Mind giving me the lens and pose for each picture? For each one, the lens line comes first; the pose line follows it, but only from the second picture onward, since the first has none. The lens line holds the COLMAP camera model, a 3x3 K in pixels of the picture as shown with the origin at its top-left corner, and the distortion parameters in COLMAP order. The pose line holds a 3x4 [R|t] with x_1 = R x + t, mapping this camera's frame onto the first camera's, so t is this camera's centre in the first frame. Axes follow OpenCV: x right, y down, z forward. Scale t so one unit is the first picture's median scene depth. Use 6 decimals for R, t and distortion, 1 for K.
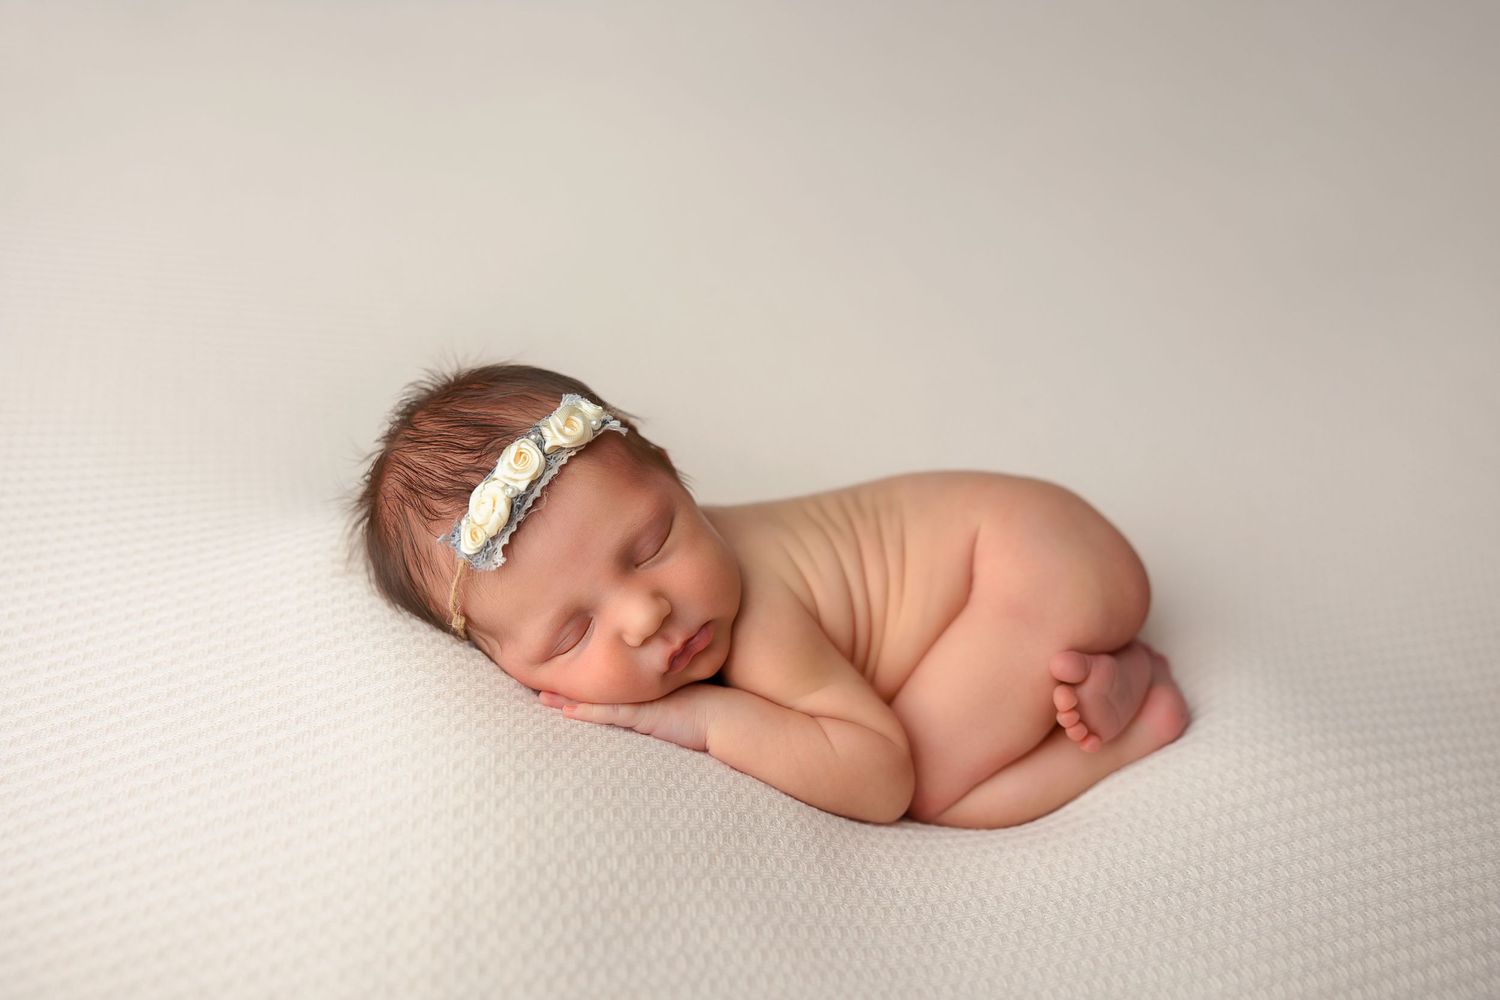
lens RADIAL K [[1371.2, 0, 750.0], [0, 1371.2, 500.0], [0, 0, 1]] dist [-0.003834, 0.000822]
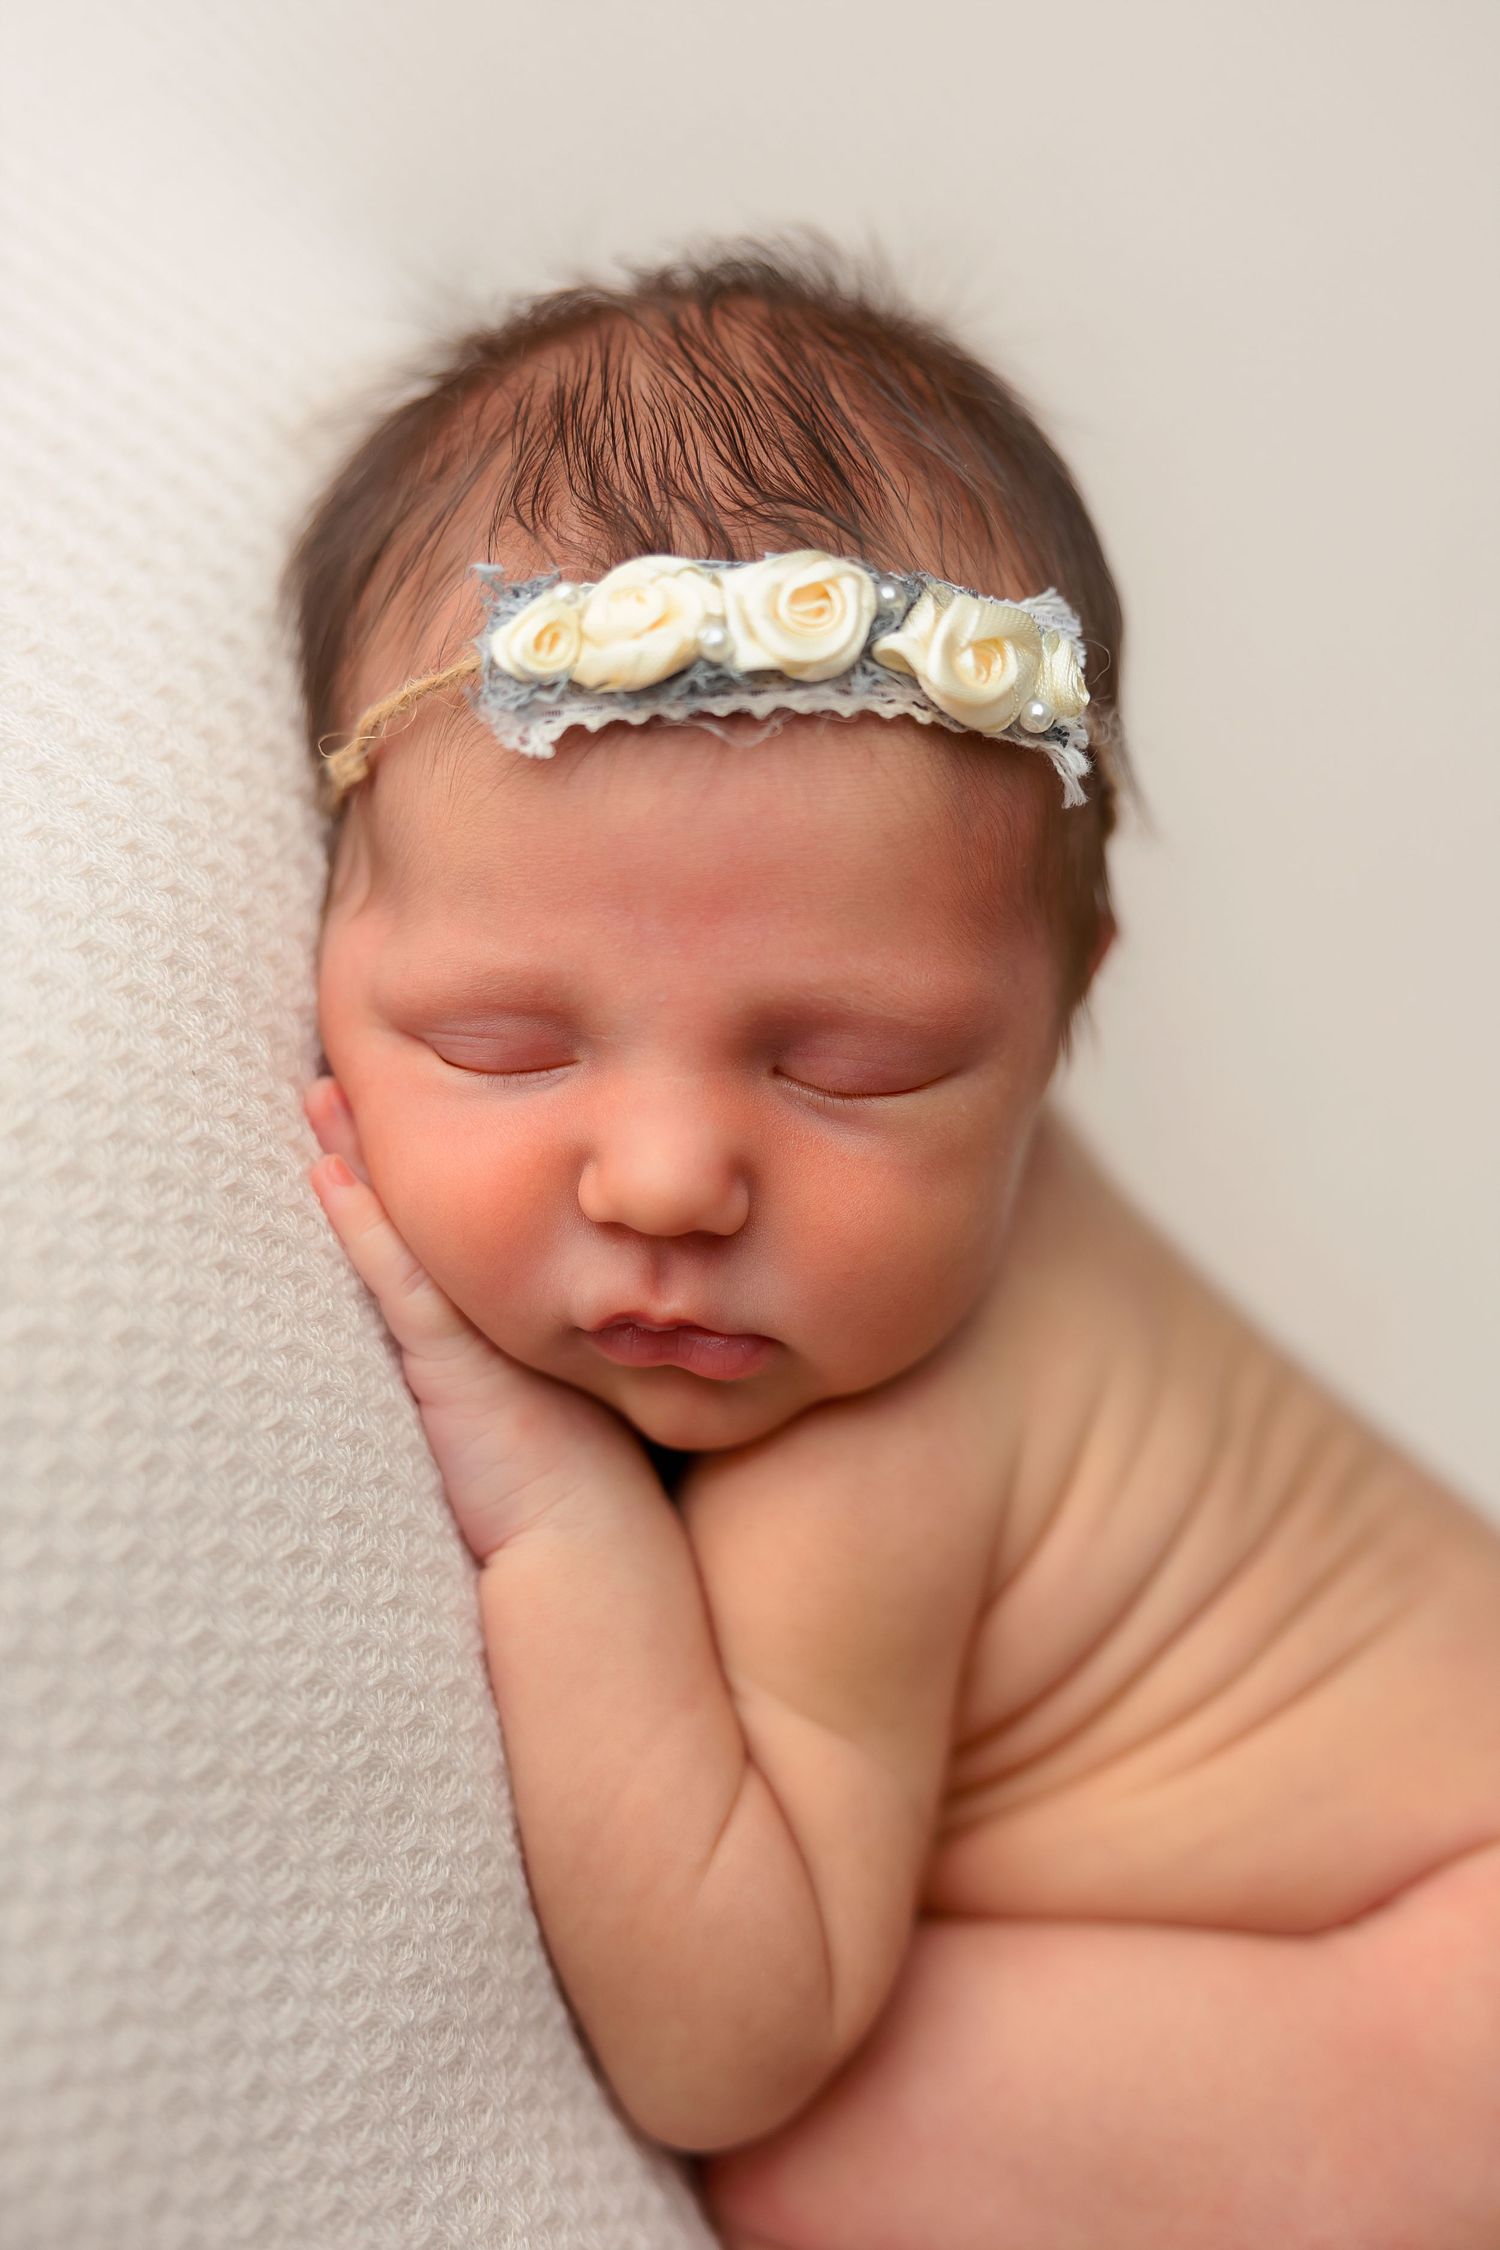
lens RADIAL K [[3382.3, 0, 750.9], [0, 3382.3, 1065.6], [0, 0, 1]] dist [0.038017, -0.016792]
pose [[0.598996, 0.789037, -0.136470, 0.026400], [-0.784022, 0.612557, 0.100416, -0.031973], [0.162828, 0.046847, 0.985542, 0.181354]]
